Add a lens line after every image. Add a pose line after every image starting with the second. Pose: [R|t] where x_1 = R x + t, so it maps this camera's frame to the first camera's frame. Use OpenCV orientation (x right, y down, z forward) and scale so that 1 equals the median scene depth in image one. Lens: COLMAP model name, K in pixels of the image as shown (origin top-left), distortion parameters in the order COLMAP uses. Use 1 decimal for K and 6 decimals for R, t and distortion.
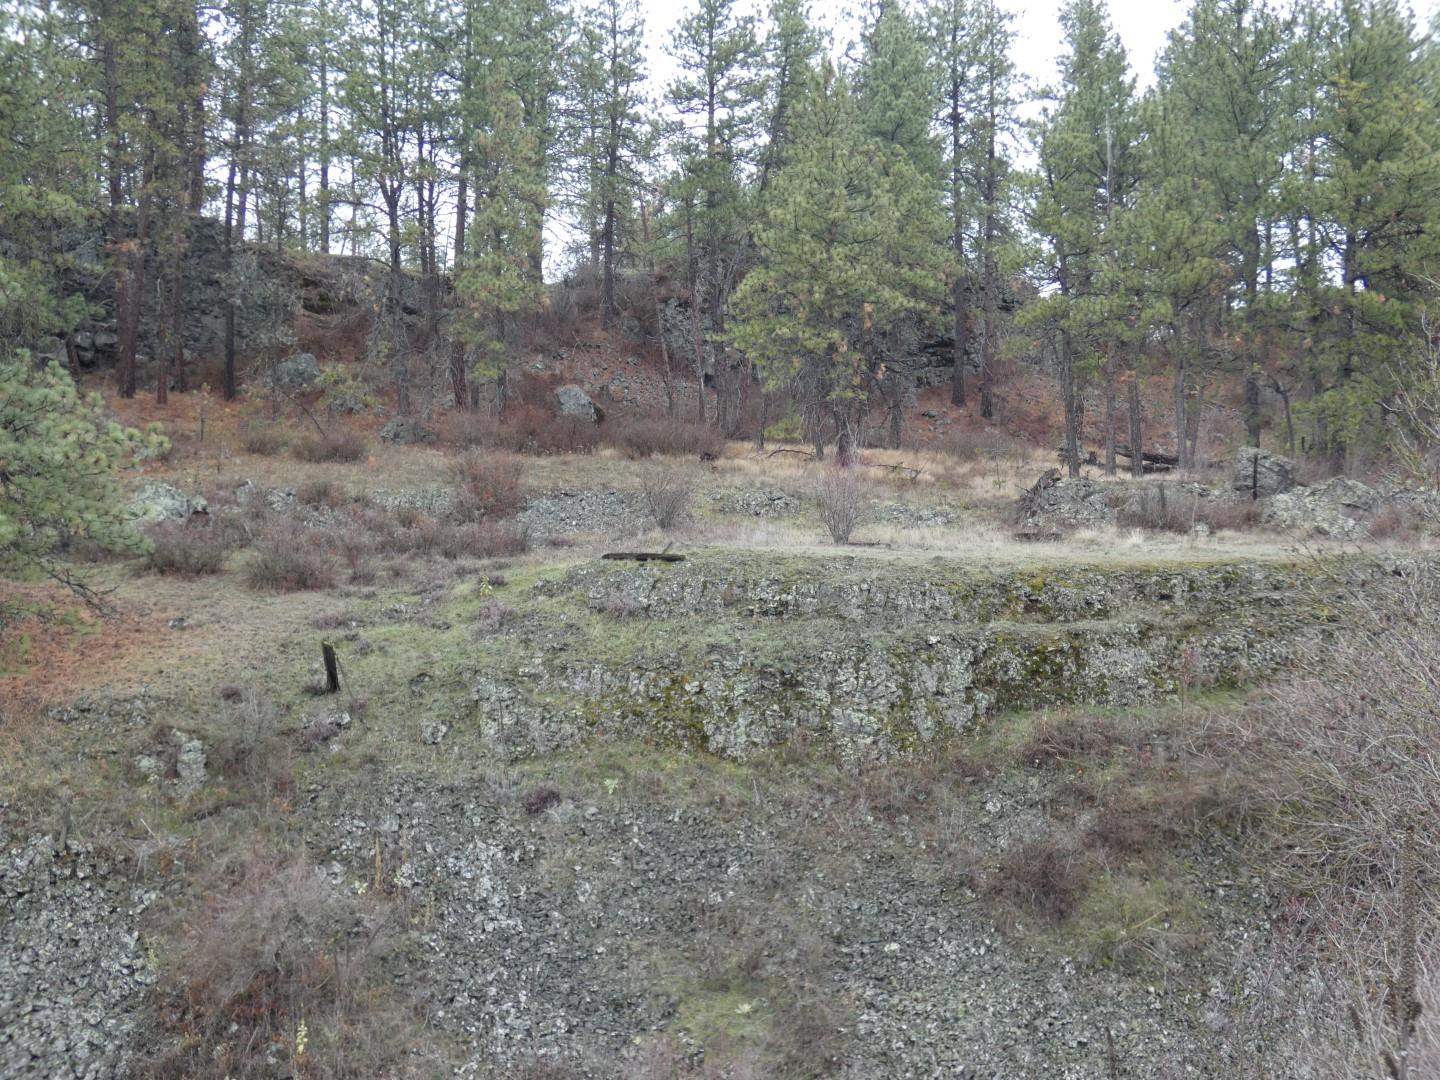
lens RADIAL K [[1614.1, 0, 720.8], [0, 1614.1, 538.5], [0, 0, 1]] dist [0.022284, 0.000000]
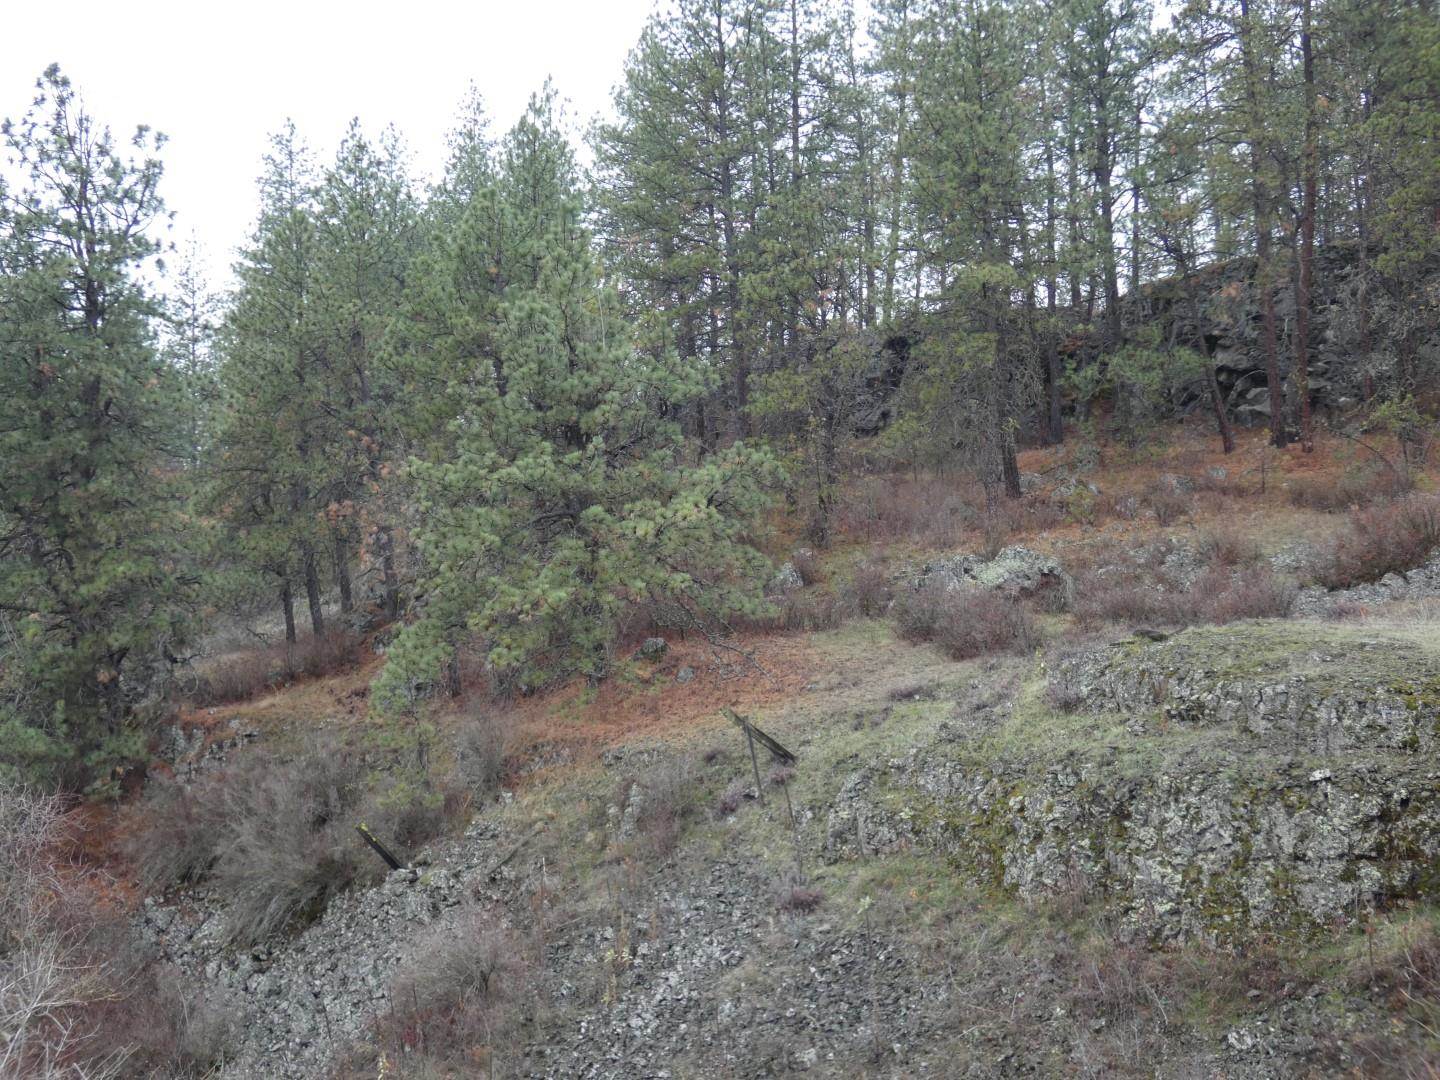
lens RADIAL K [[1660.7, 0, 709.0], [0, 1660.7, 531.4], [0, 0, 1]] dist [0.020667, 0.000000]
pose [[0.510153, -0.023712, -0.859757, 0.584275], [-0.003513, 0.999554, -0.029652, -0.015103], [0.860076, 0.018148, 0.509842, 0.436911]]
